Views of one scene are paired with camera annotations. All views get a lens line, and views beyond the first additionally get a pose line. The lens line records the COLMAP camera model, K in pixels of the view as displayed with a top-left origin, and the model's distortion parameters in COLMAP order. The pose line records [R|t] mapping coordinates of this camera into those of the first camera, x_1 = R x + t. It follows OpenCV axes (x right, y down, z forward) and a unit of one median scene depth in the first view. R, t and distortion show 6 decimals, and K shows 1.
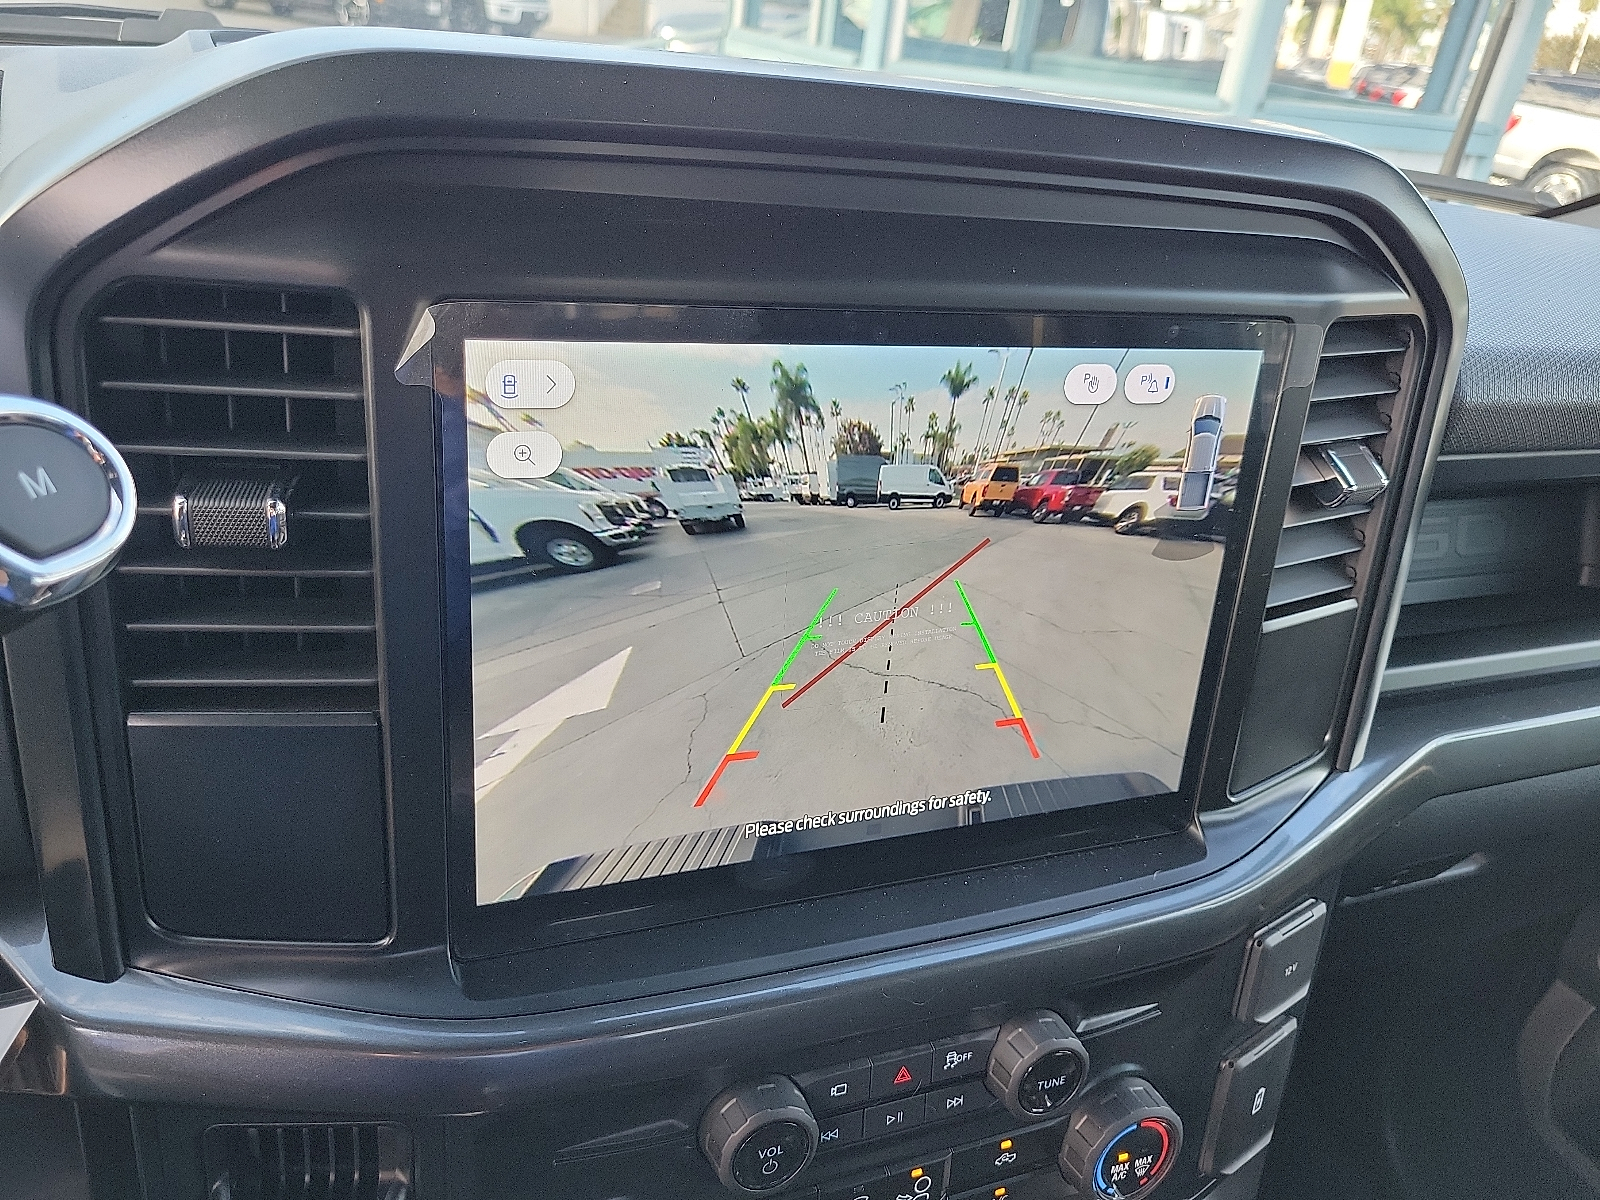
lens RADIAL K [[1222.0, 0, 771.5], [0, 1222.0, 623.8], [0, 0, 1]] dist [0.033204, -0.013445]
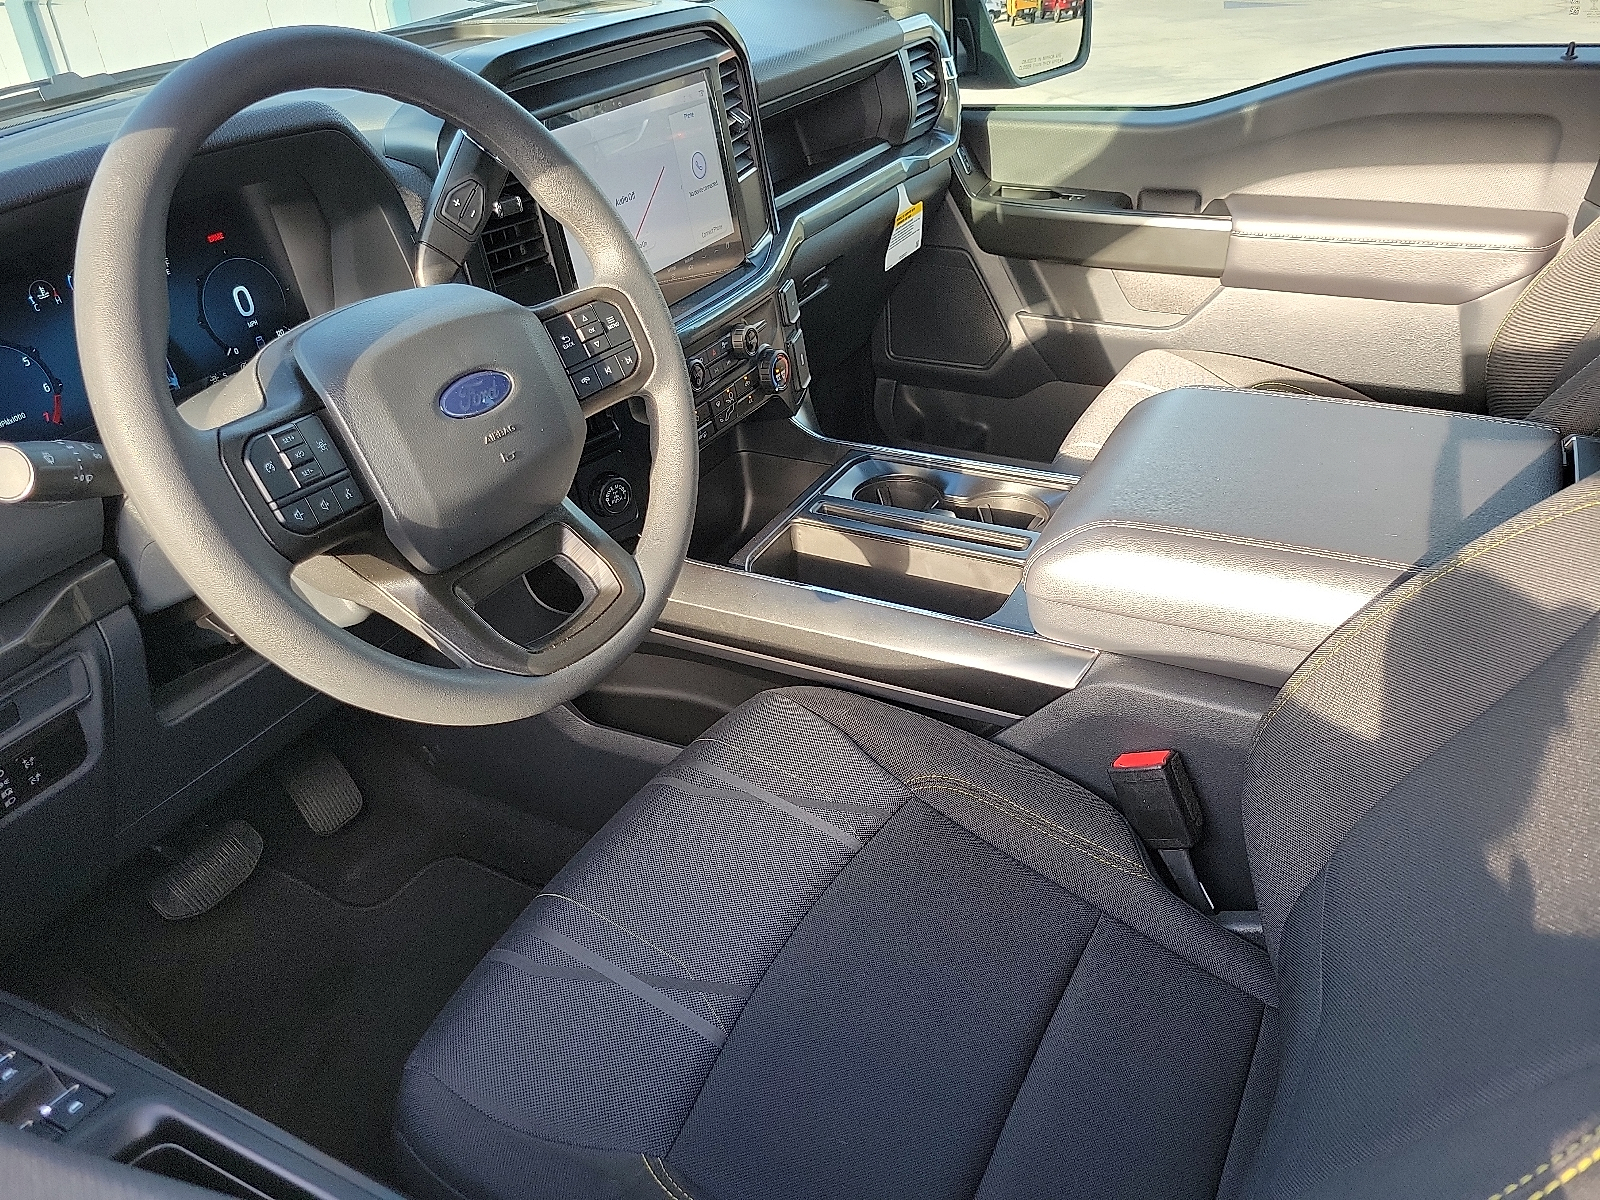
lens RADIAL K [[1213.1, 0, 797.4], [0, 1213.1, 622.8], [0, 0, 1]] dist [0.047104, -0.034327]
pose [[0.764857, -0.468847, 0.441786, -1.223609], [0.411610, 0.883223, 0.224710, 0.329177], [-0.495550, 0.009973, 0.868522, -1.511705]]
